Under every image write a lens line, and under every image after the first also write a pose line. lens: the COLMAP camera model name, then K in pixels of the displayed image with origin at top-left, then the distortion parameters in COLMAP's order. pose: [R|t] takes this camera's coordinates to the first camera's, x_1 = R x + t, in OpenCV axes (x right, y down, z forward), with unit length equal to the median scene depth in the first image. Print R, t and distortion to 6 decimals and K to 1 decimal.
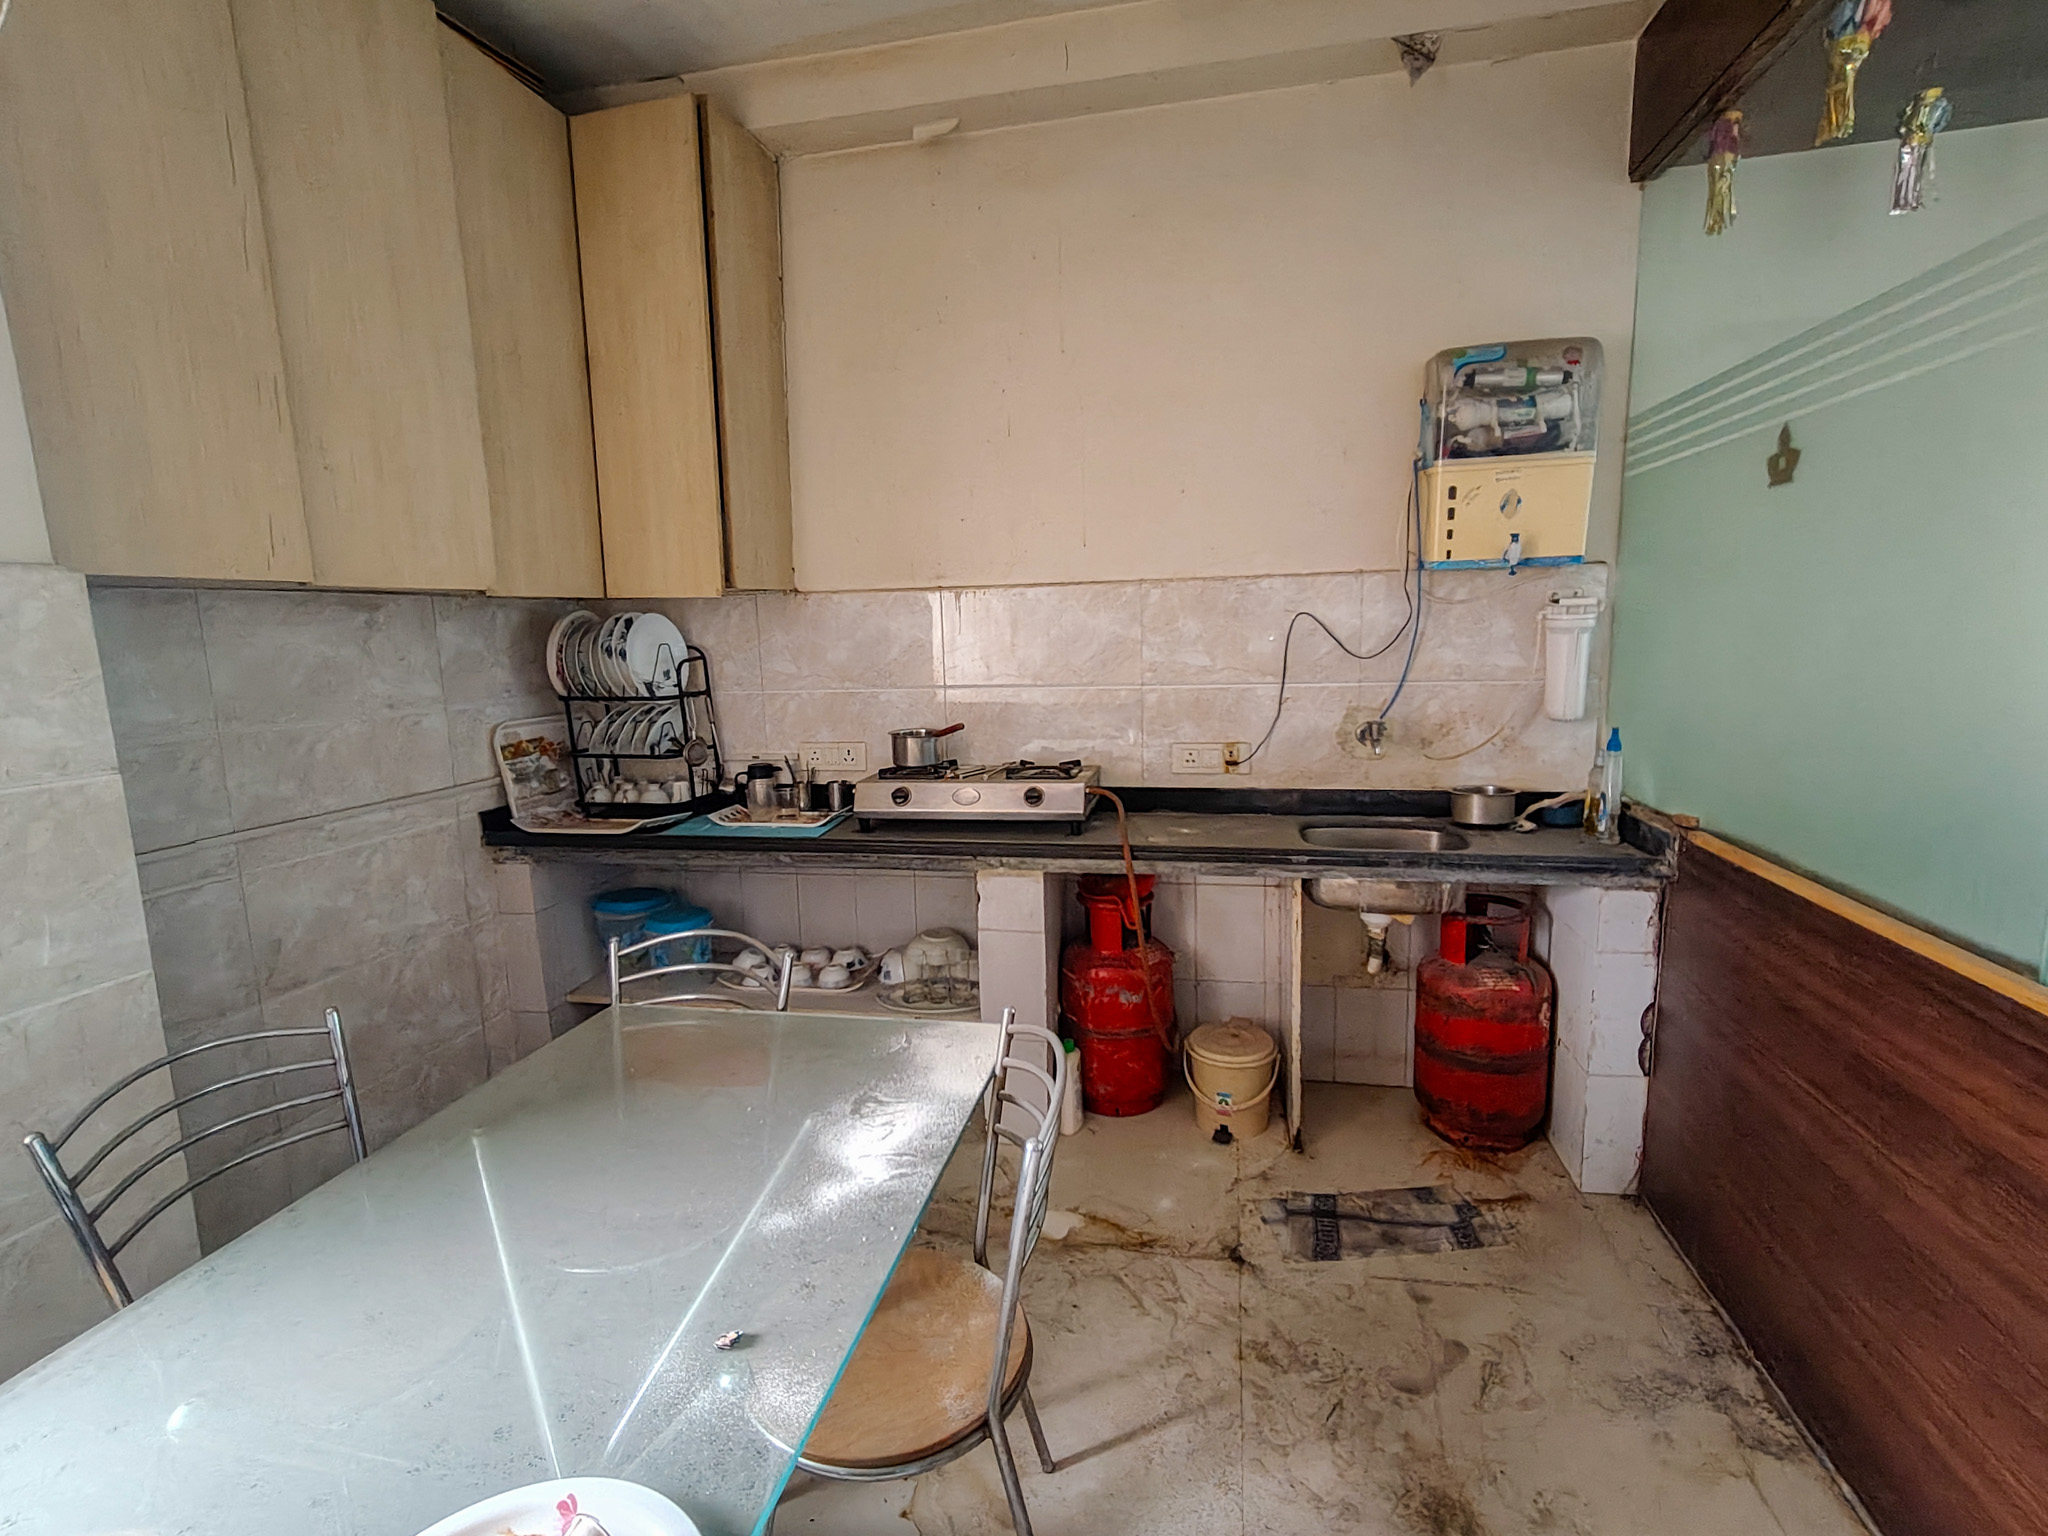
lens RADIAL K [[964.7, 0, 1022.2], [0, 964.7, 769.6], [0, 0, 1]] dist [0.010355, -0.003171]
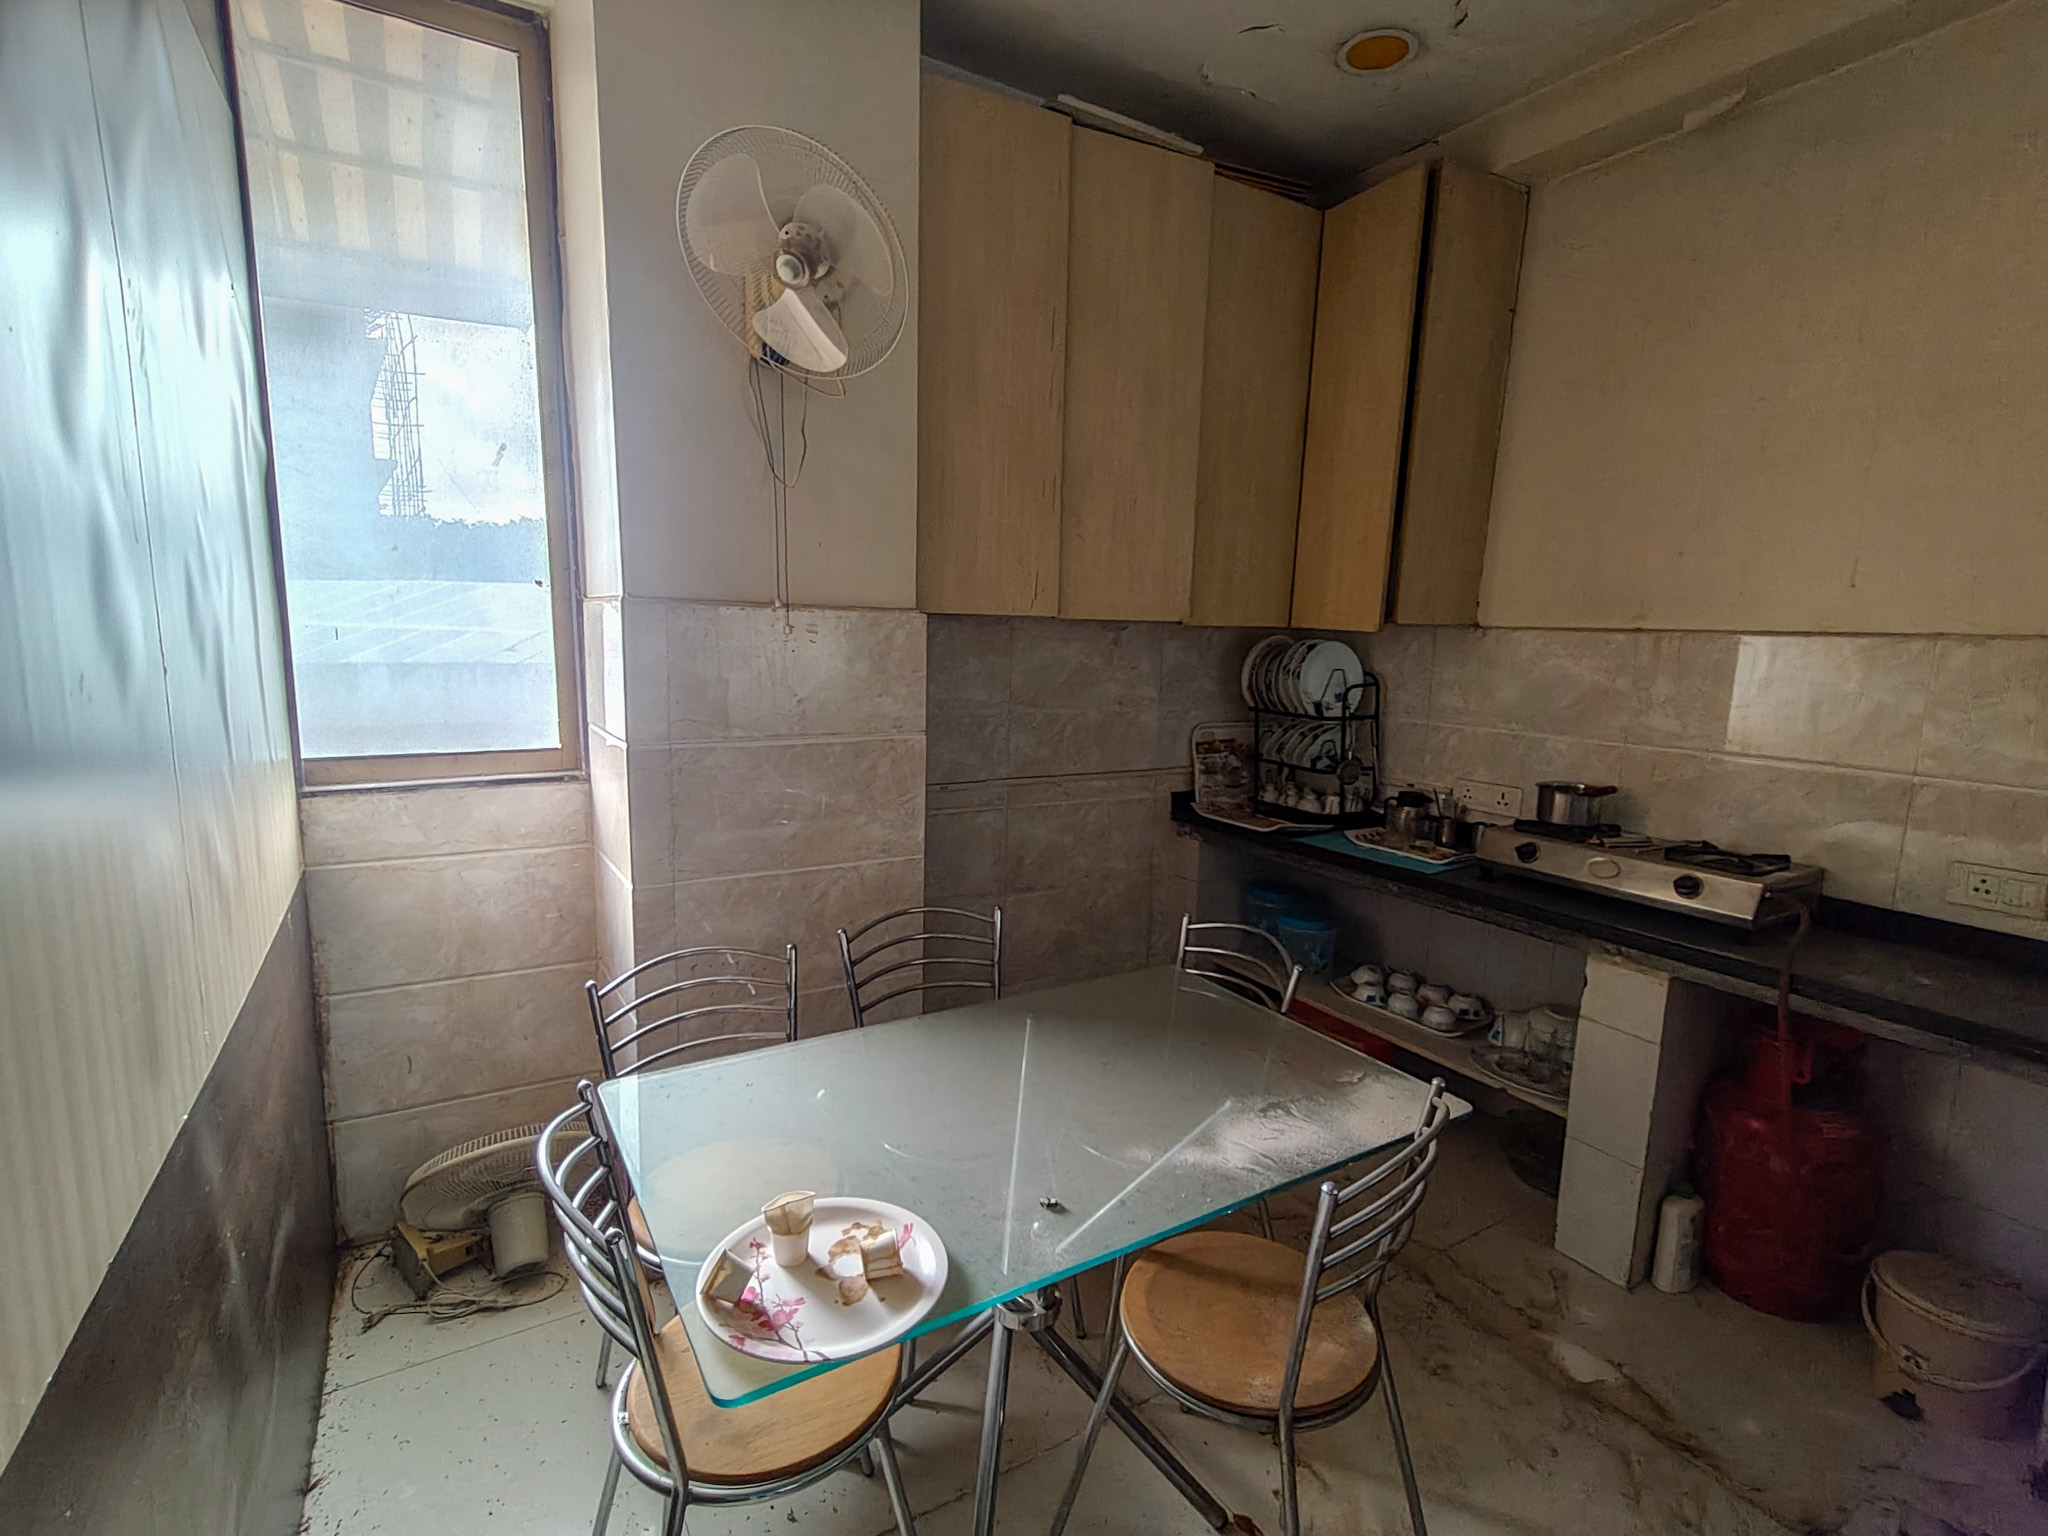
lens RADIAL K [[964.7, 0, 1023.0], [0, 964.7, 767.9], [0, 0, 1]] dist [0.010355, -0.003171]
pose [[0.687343, 0.152328, -0.710180, 0.210410], [-0.153236, 0.986166, 0.063216, -0.041001], [0.709985, 0.065375, 0.701176, -0.016319]]
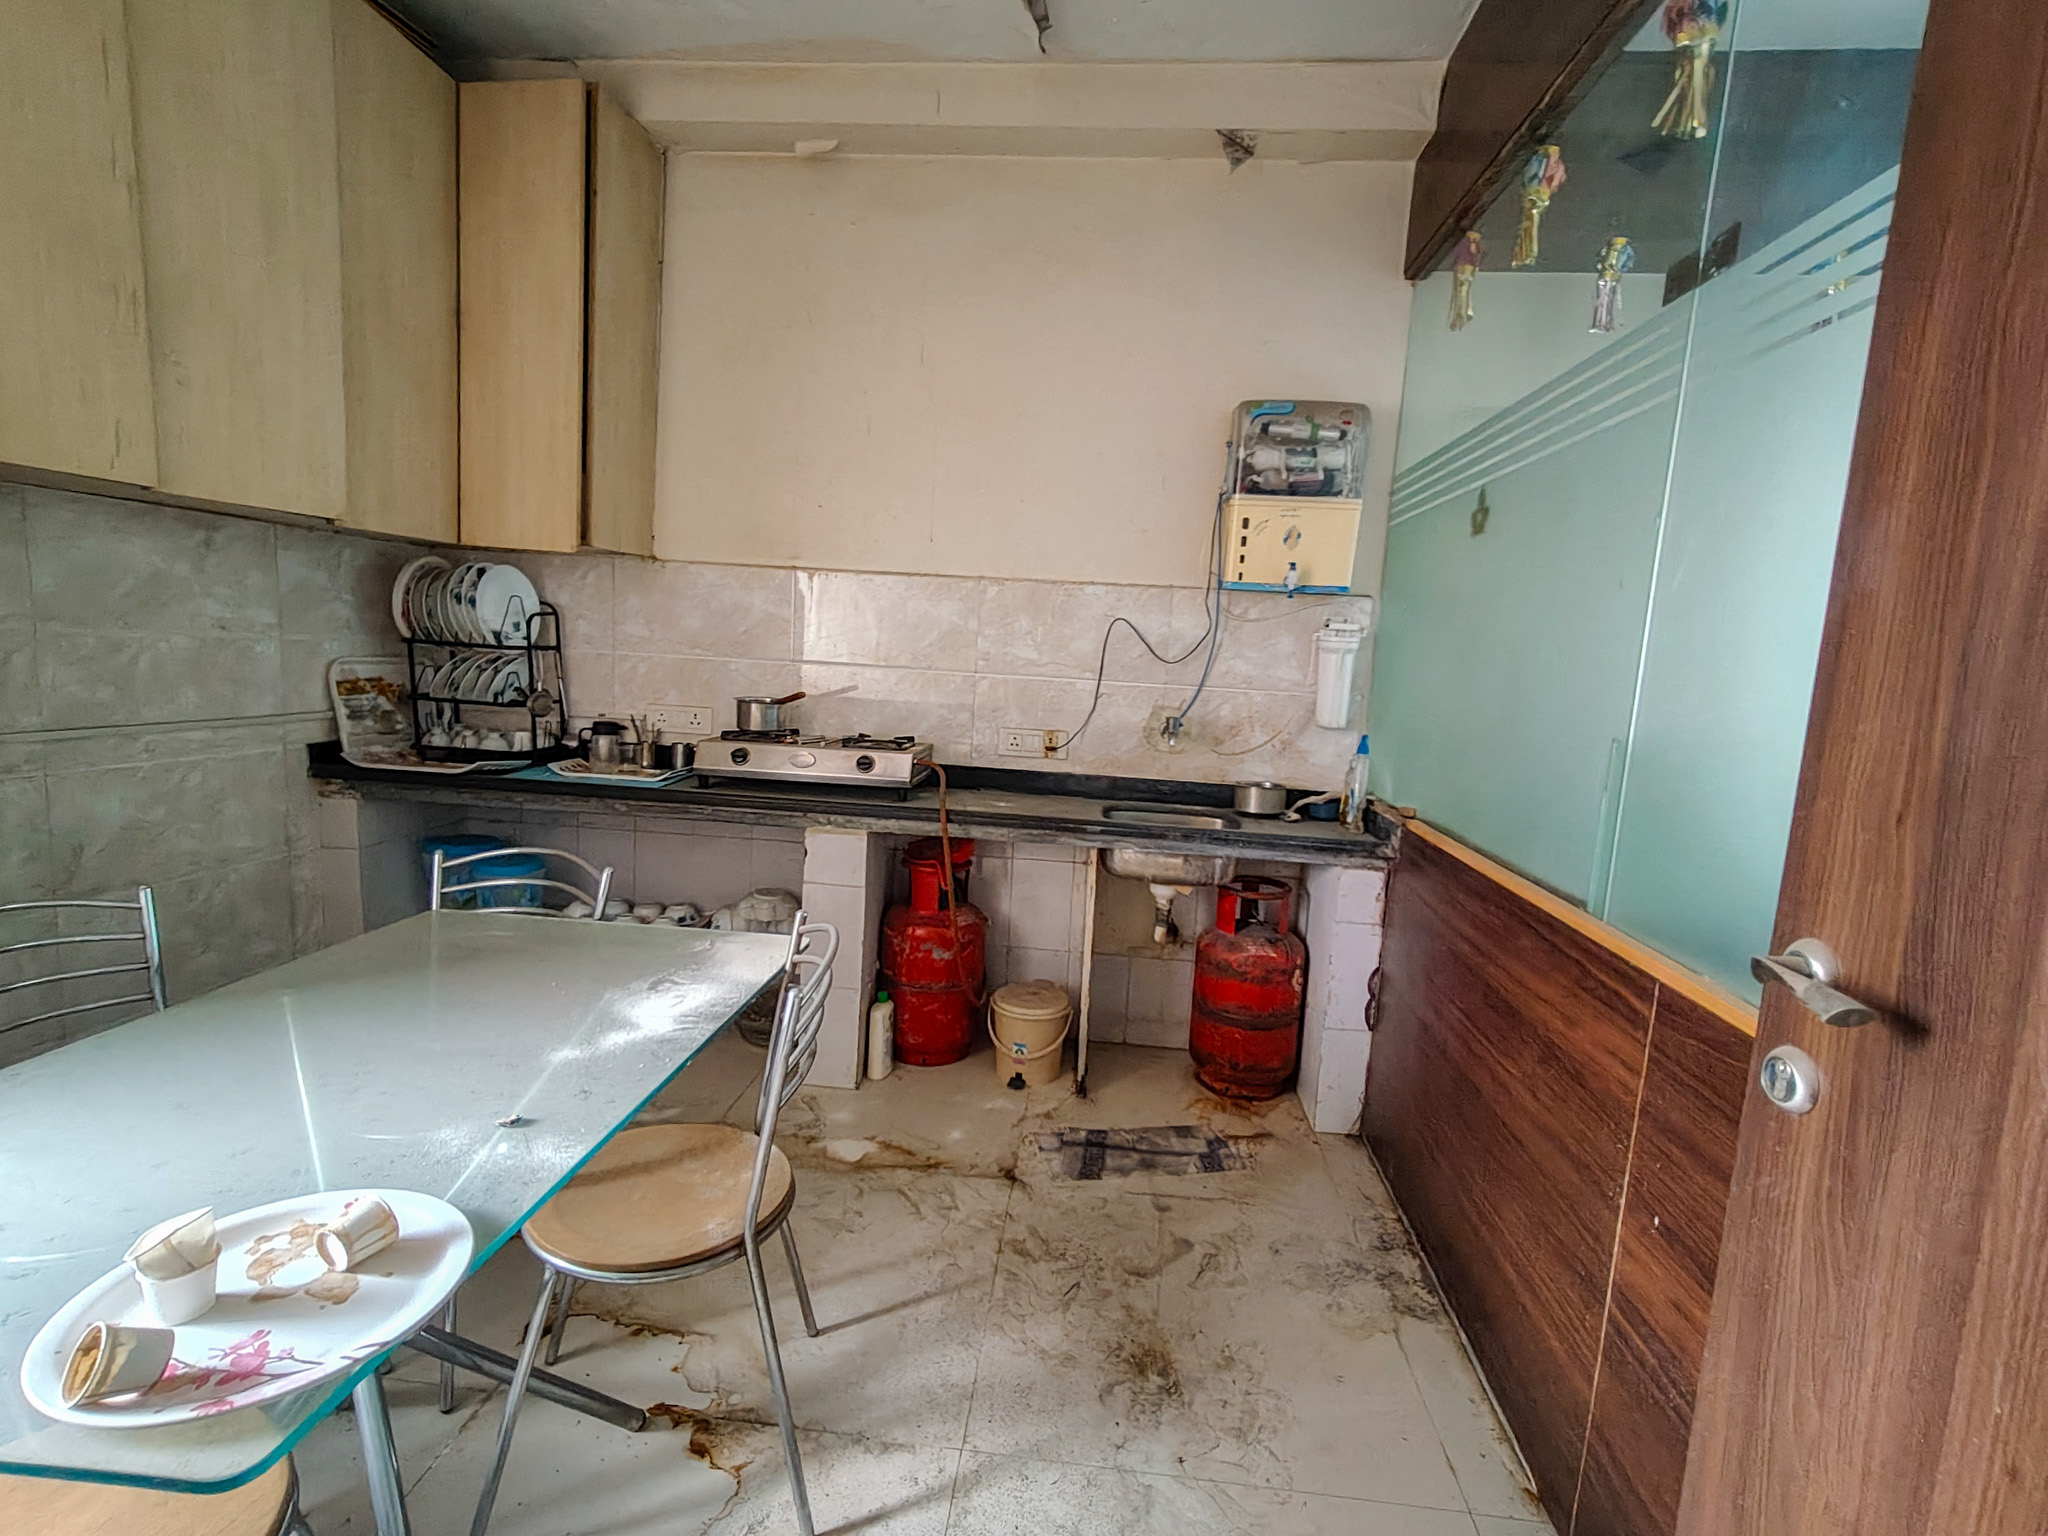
lens RADIAL K [[964.7, 0, 1023.5], [0, 964.7, 768.6], [0, 0, 1]] dist [0.010355, -0.003171]
pose [[0.989556, 0.068176, 0.127006, 0.053812], [-0.065198, 0.997494, -0.027465, 0.054655], [-0.128560, 0.018897, 0.991522, -0.103604]]
